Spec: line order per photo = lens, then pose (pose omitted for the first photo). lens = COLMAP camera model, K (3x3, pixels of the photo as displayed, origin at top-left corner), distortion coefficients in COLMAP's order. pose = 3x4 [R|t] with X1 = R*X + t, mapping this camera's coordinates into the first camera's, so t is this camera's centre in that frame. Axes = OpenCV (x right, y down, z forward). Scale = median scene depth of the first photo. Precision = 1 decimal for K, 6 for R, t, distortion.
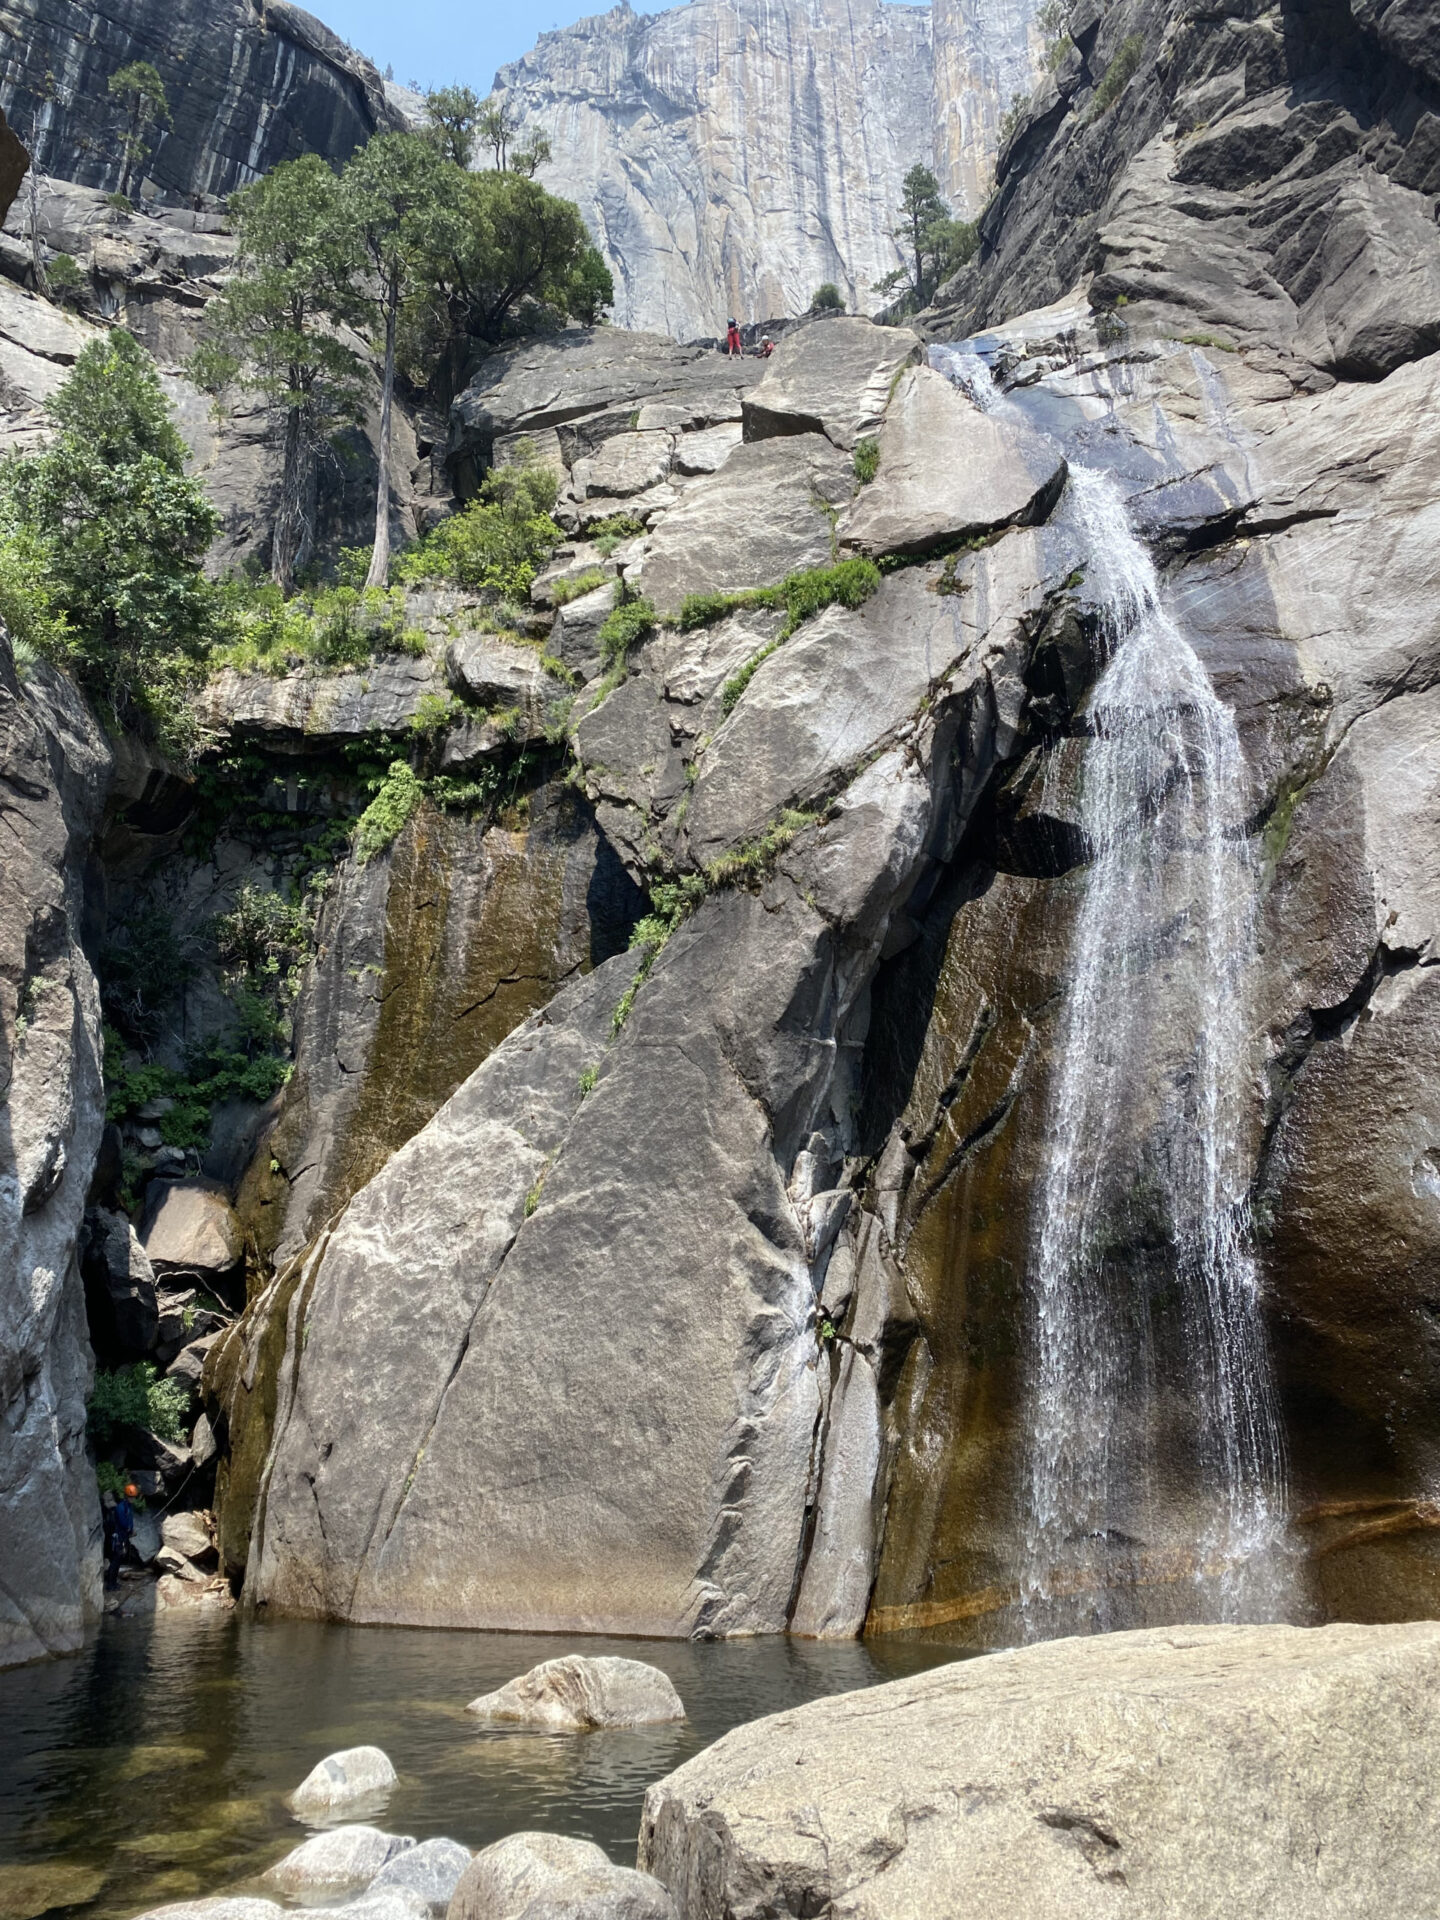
lens RADIAL K [[1308.1, 0, 720.0], [0, 1308.1, 960.0], [0, 0, 1]] dist [0.145760, -0.320800]
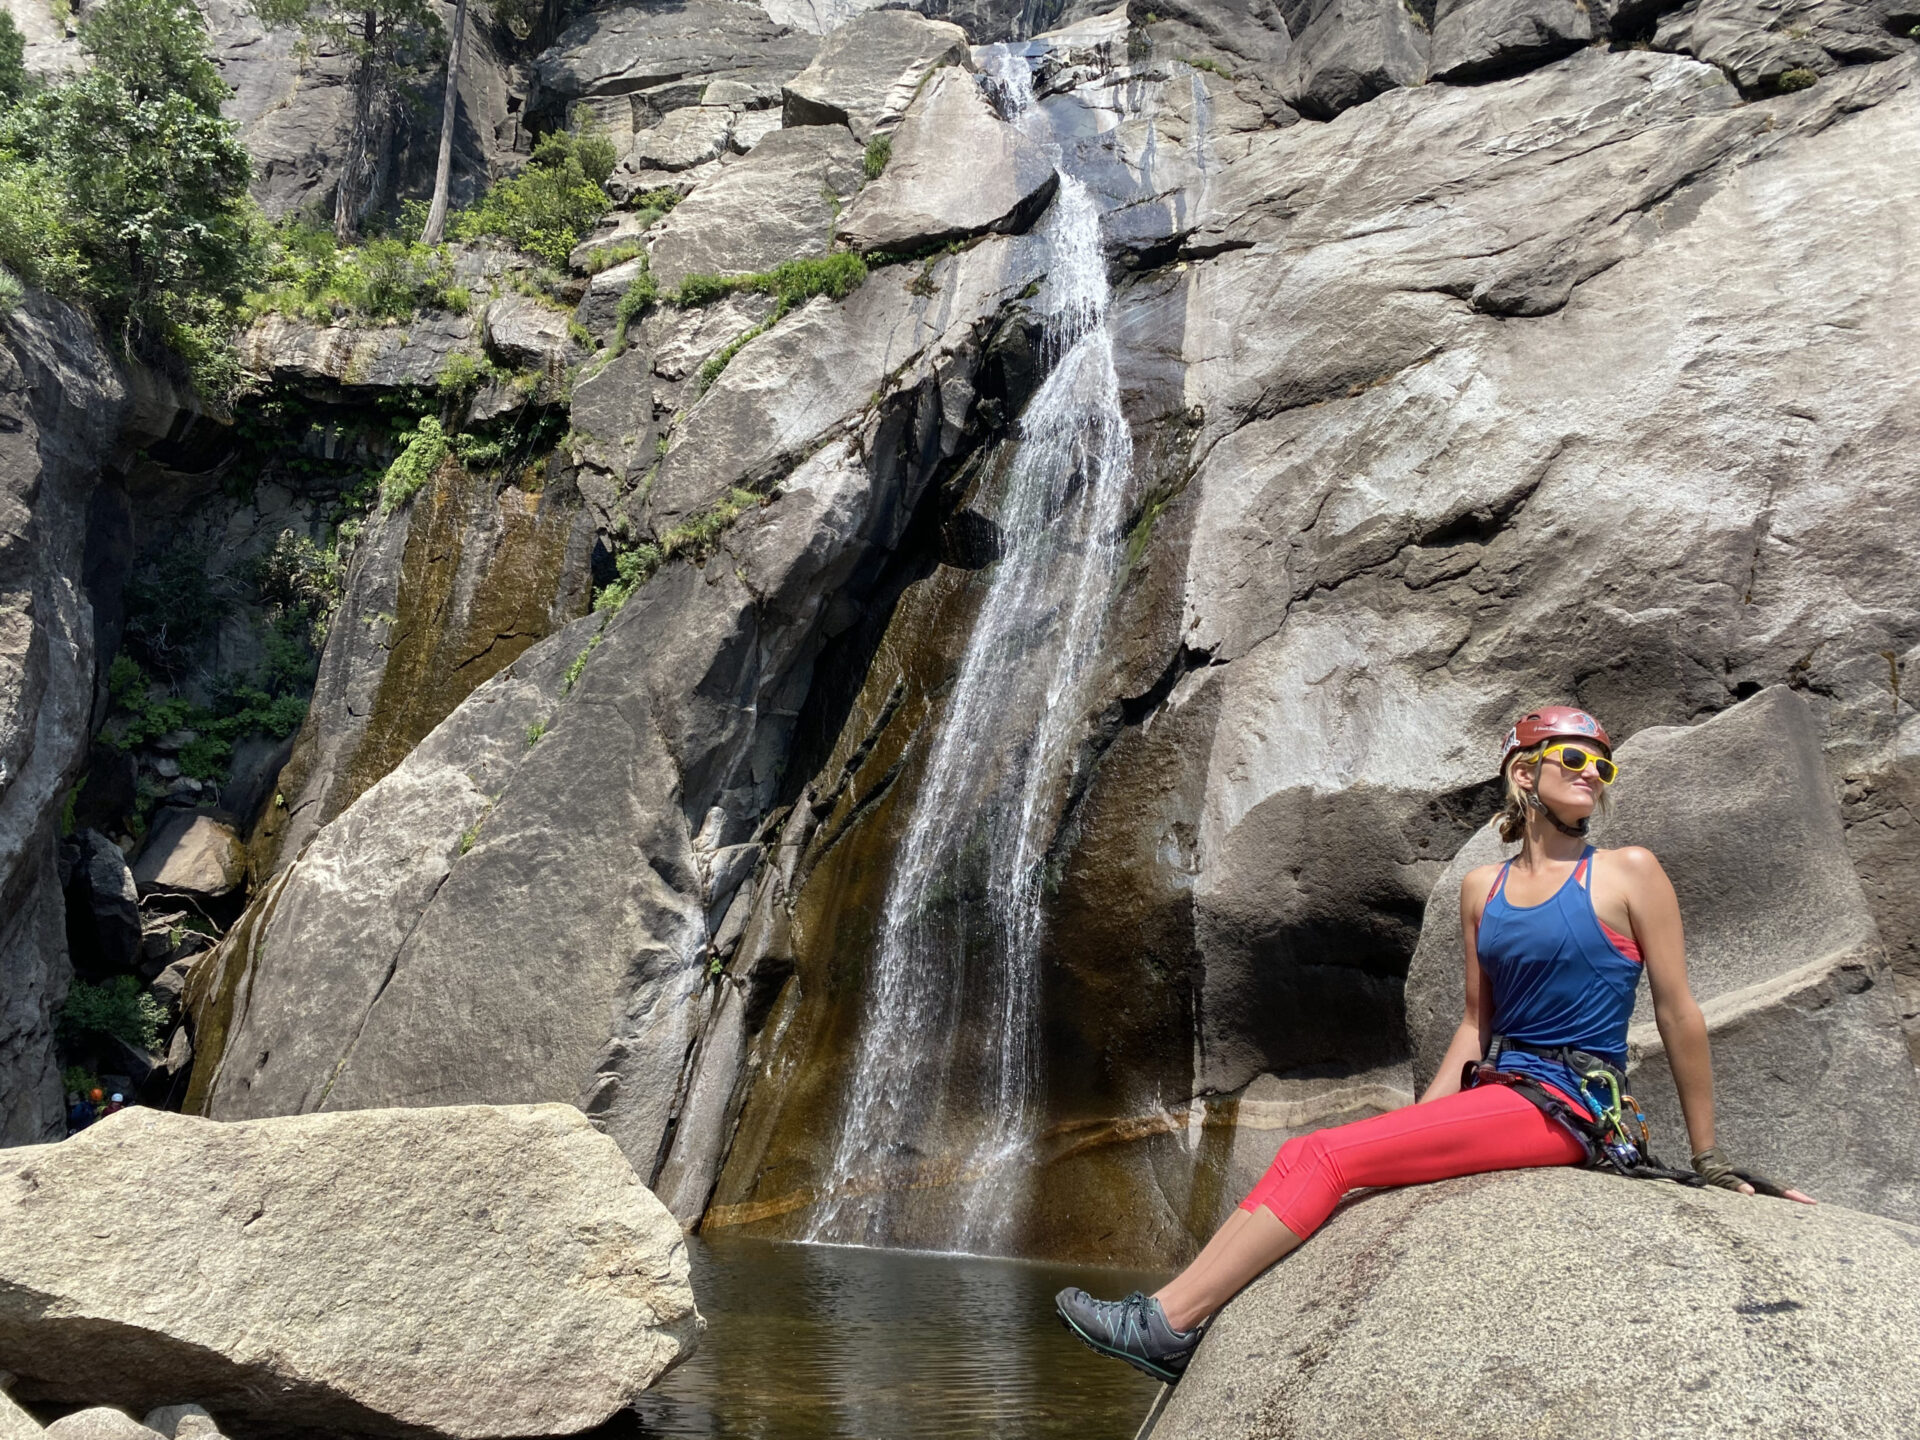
lens RADIAL K [[1297.2, 0, 960.0], [0, 1297.2, 720.0], [0, 0, 1]] dist [0.064776, -0.085728]
pose [[0.996982, 0.056513, 0.053227, 0.172657], [-0.059650, 0.996455, 0.059319, -0.001316], [-0.049686, -0.062314, 0.996819, -0.064171]]
